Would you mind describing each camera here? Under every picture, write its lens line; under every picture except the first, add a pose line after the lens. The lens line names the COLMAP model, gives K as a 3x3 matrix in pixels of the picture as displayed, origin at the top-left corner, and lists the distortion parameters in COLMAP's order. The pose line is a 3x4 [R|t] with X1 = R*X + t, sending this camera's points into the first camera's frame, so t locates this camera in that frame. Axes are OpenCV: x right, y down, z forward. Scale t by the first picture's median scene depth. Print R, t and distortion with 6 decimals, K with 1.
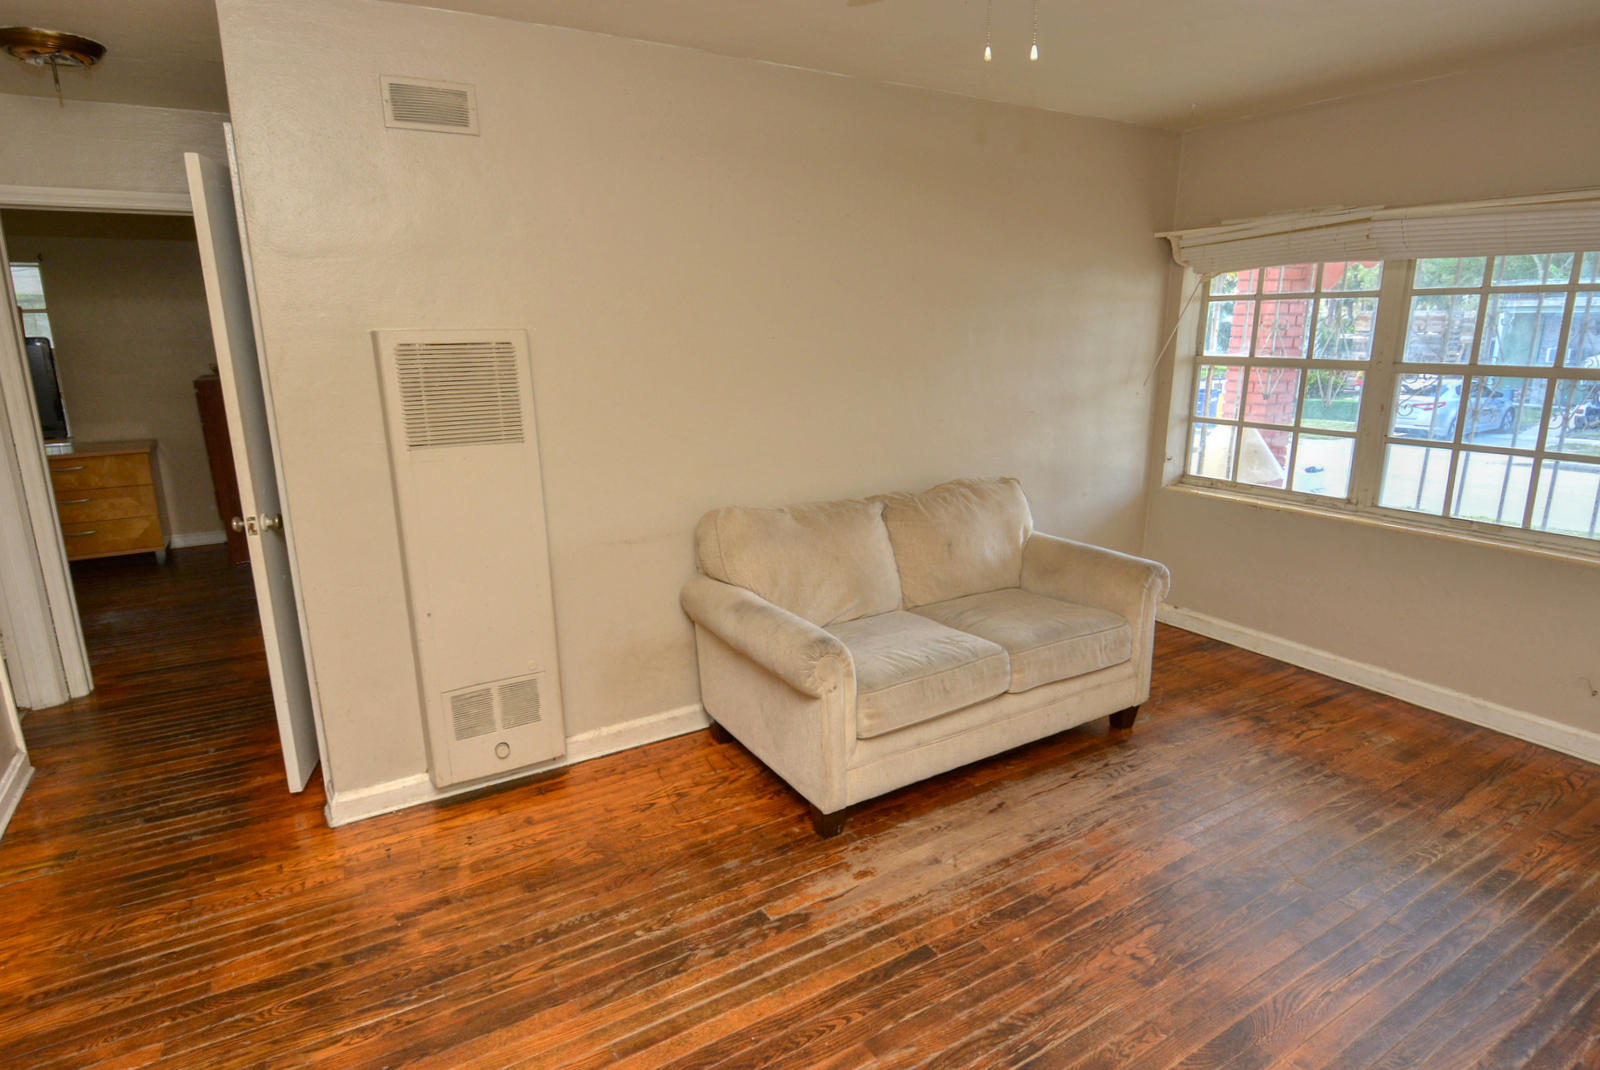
lens RADIAL K [[861.1, 0, 805.3], [0, 861.1, 531.0], [0, 0, 1]] dist [0.004995, -0.001231]
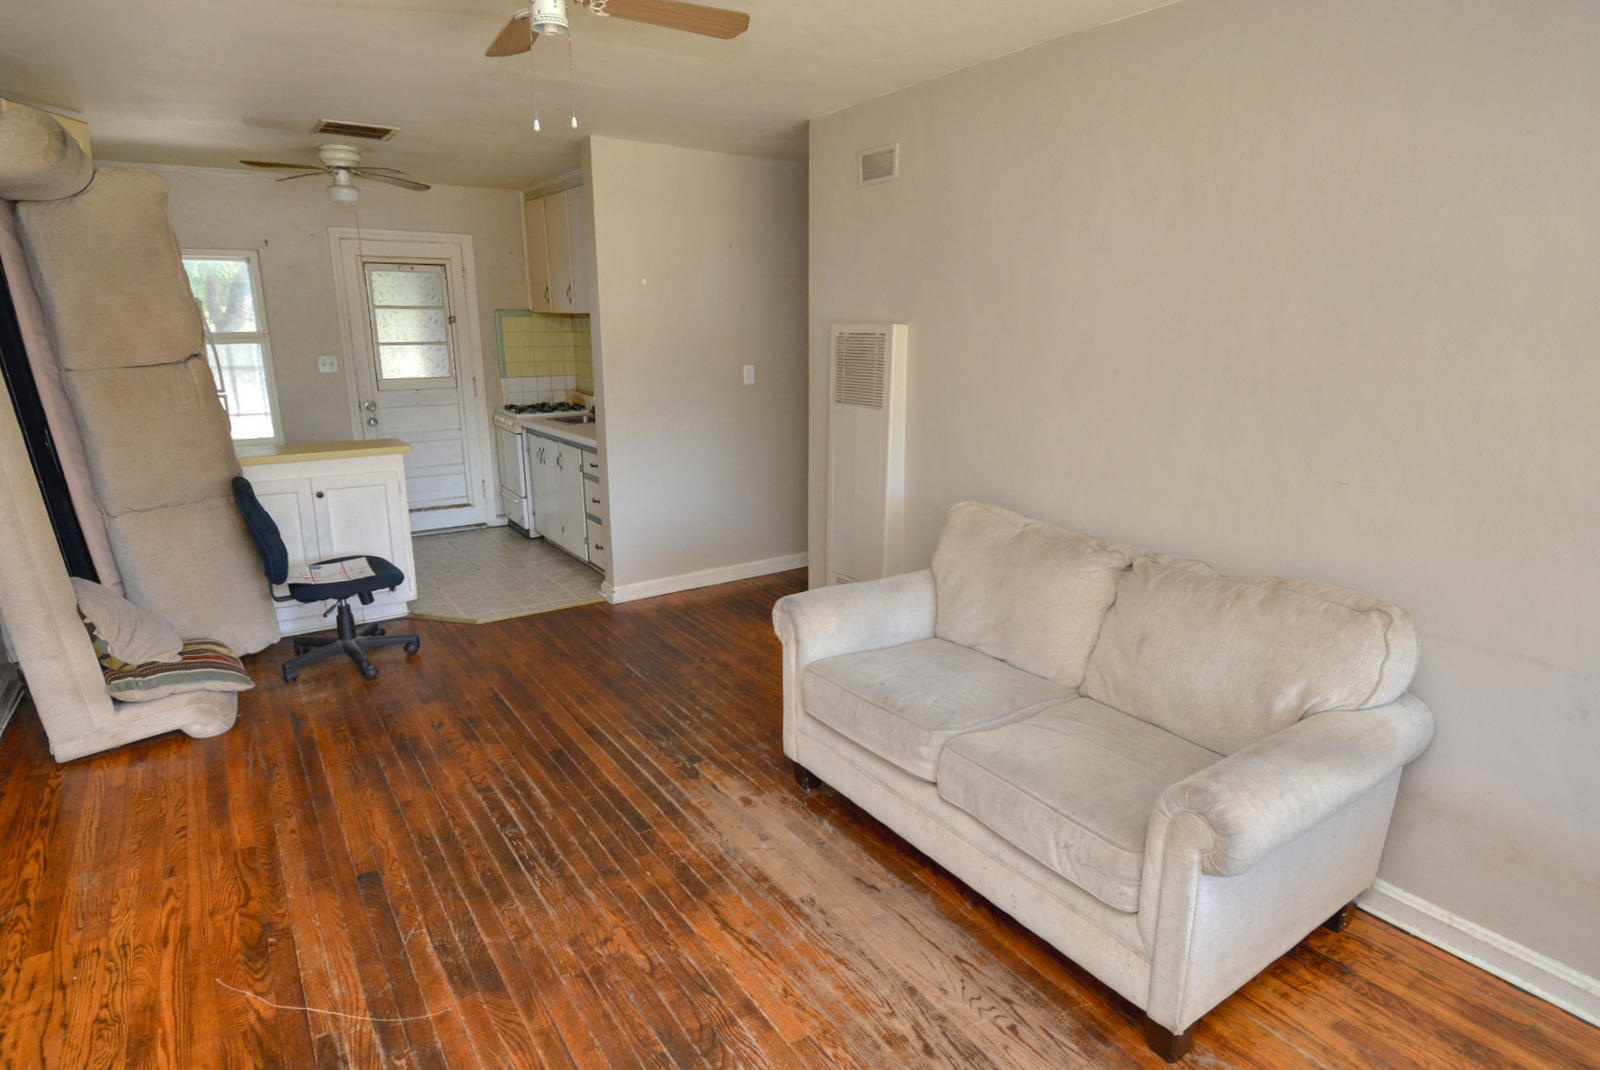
lens RADIAL K [[861.1, 0, 813.4], [0, 861.1, 534.6], [0, 0, 1]] dist [0.004995, -0.001231]
pose [[0.070984, 0.246054, -0.966653, 1.151641], [-0.241889, 0.944418, 0.222632, -0.224238], [0.967704, 0.218019, 0.126556, 0.909761]]
